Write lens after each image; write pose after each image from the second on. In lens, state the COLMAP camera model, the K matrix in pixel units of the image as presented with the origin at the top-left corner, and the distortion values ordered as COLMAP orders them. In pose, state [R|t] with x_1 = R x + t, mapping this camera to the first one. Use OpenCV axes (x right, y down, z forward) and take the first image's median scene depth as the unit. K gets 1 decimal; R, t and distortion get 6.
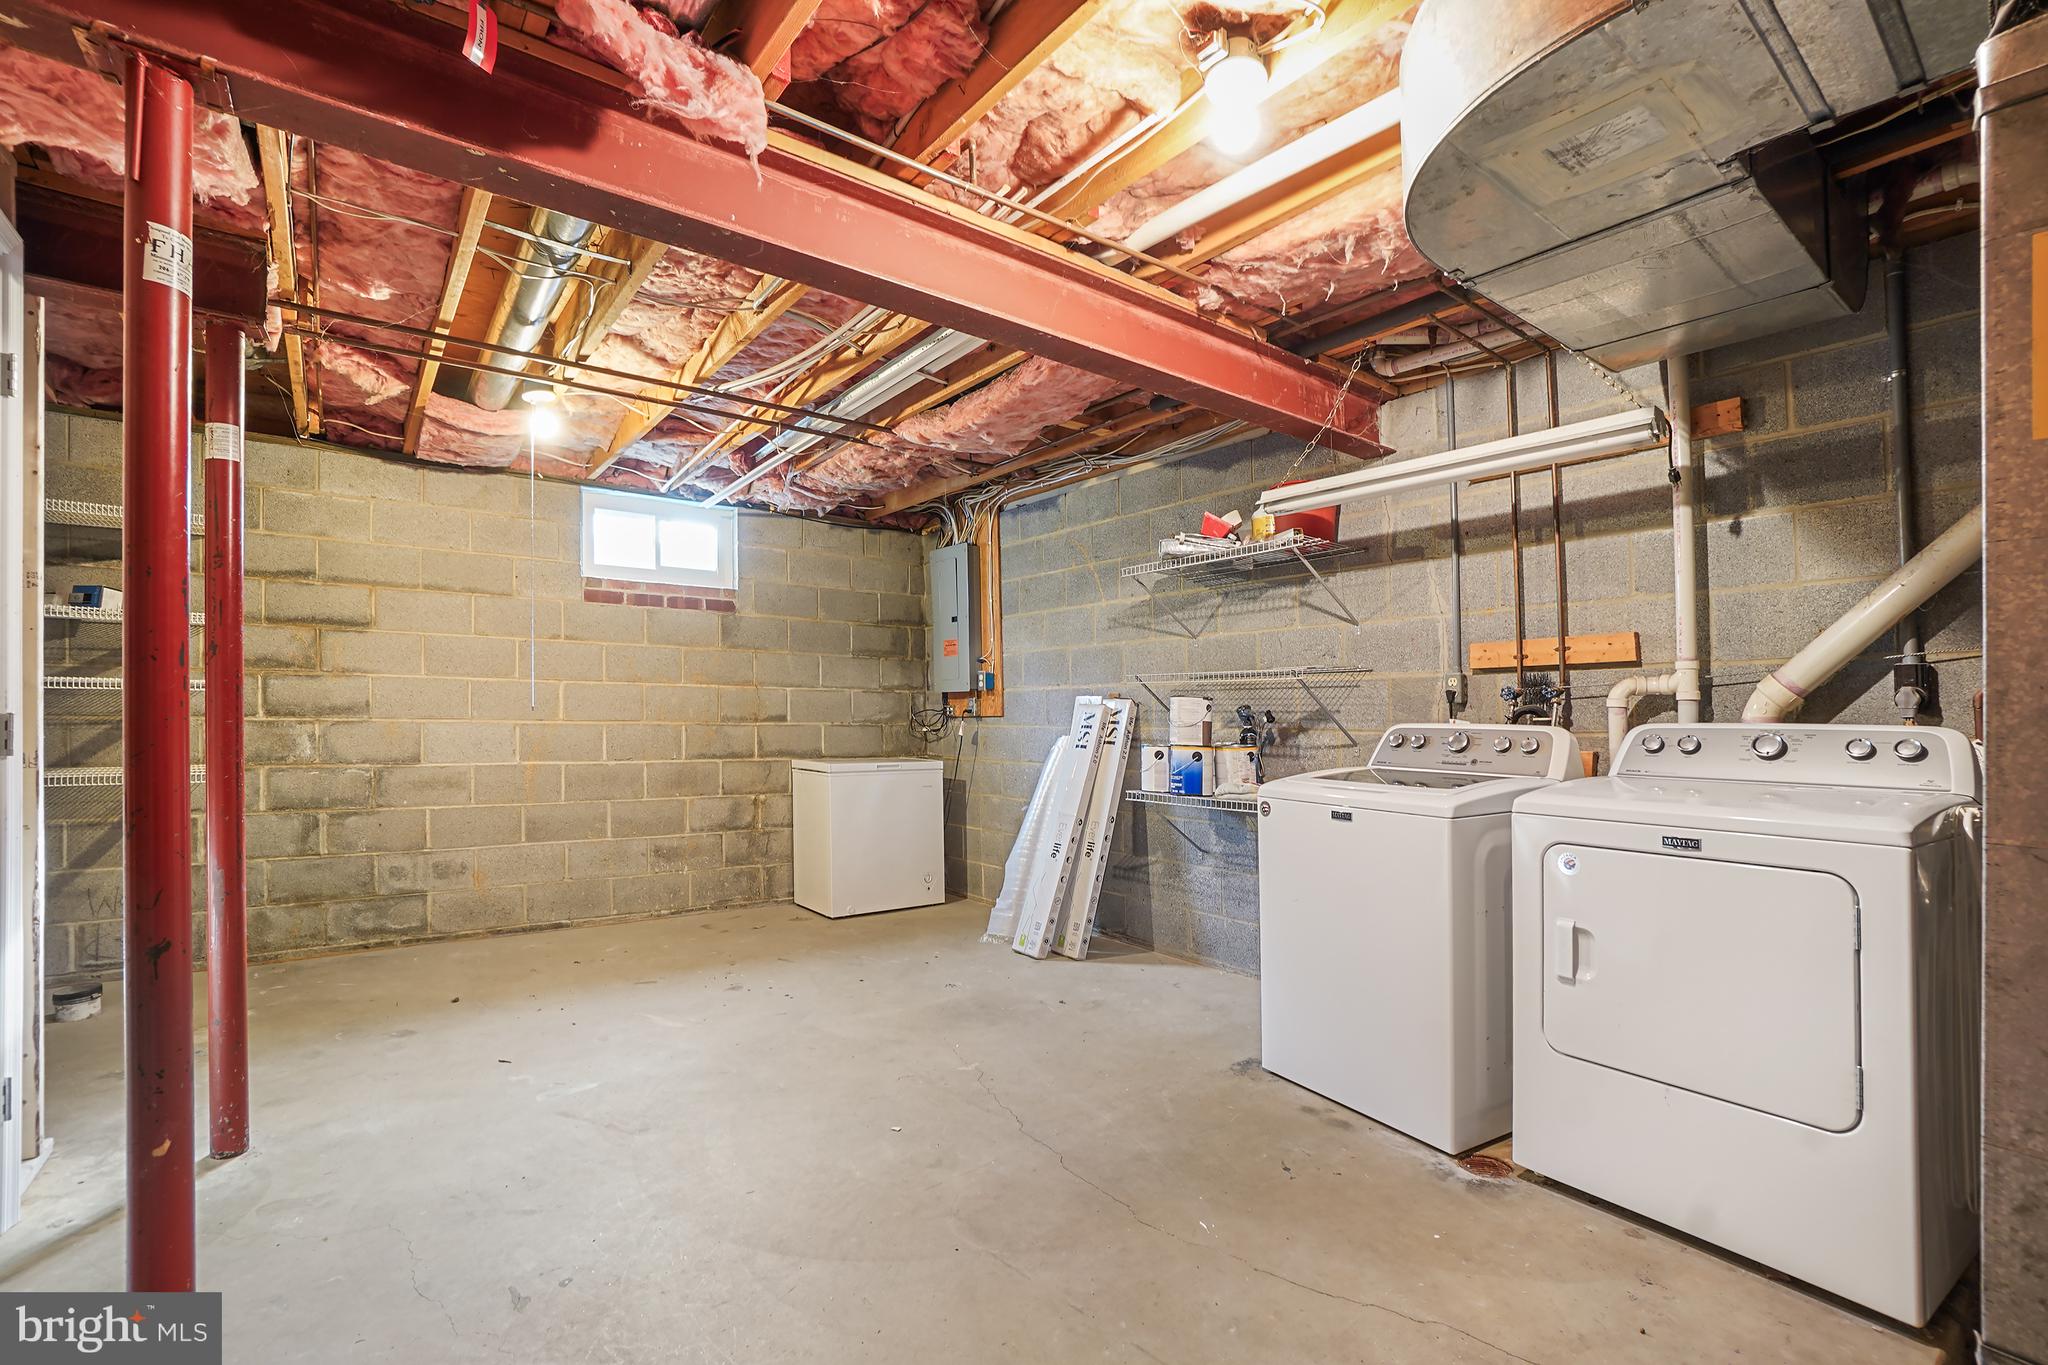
lens RADIAL K [[913.6, 0, 1028.0], [0, 913.6, 696.5], [0, 0, 1]] dist [-0.041750, 0.006452]
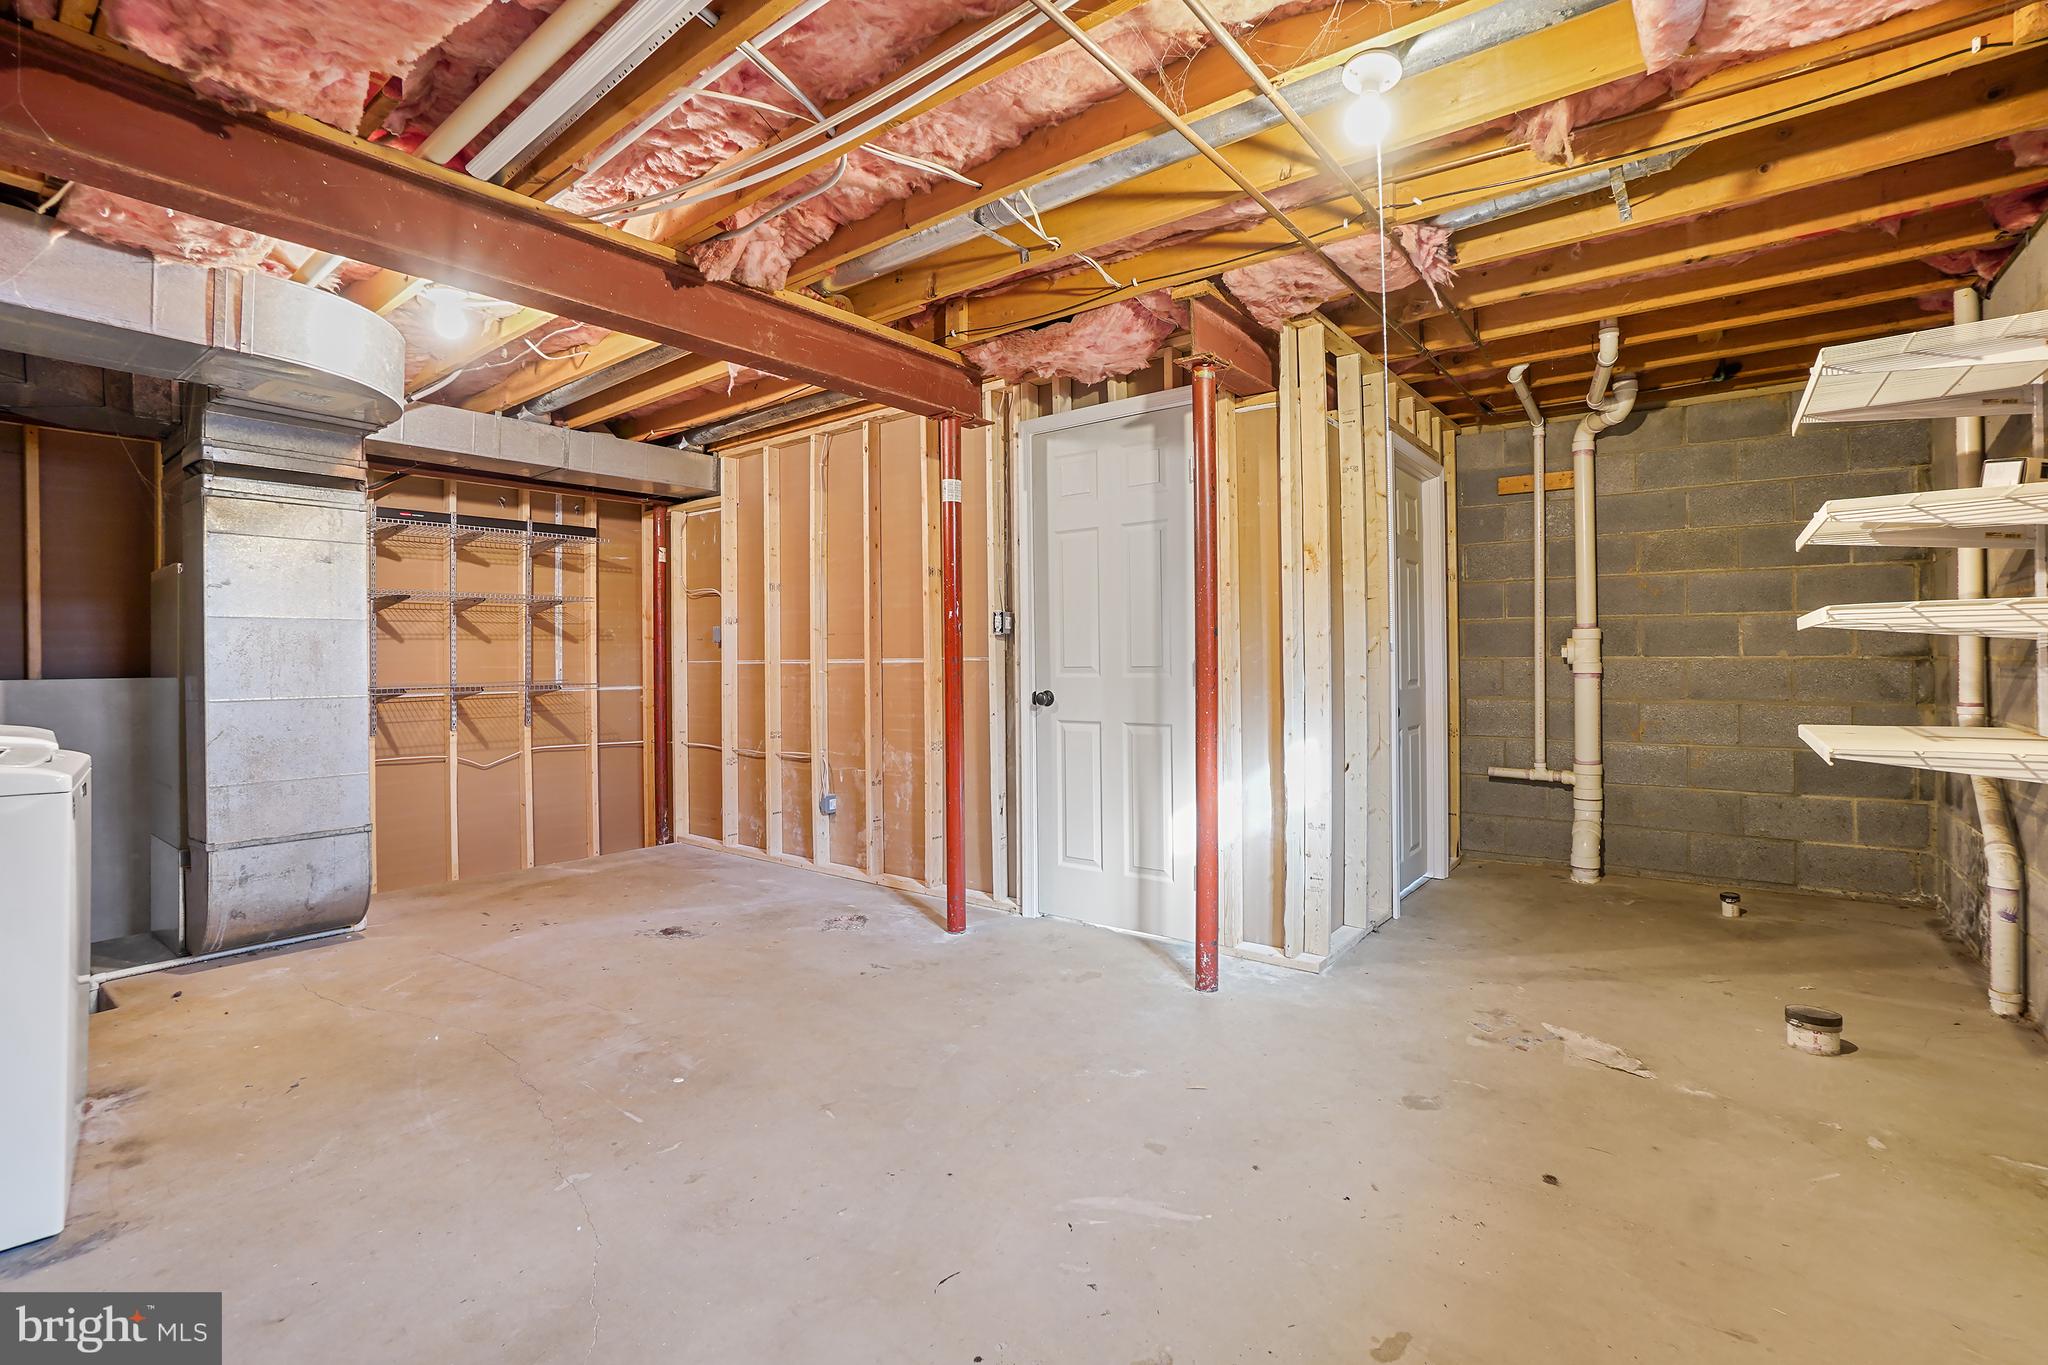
lens RADIAL K [[913.6, 0, 1022.4], [0, 913.6, 672.6], [0, 0, 1]] dist [-0.041750, 0.006452]
pose [[-0.969777, 0.000075, -0.243994, -0.258925], [0.003425, 0.999906, -0.013304, 0.047599], [0.243970, -0.013737, -0.969685, 1.974003]]
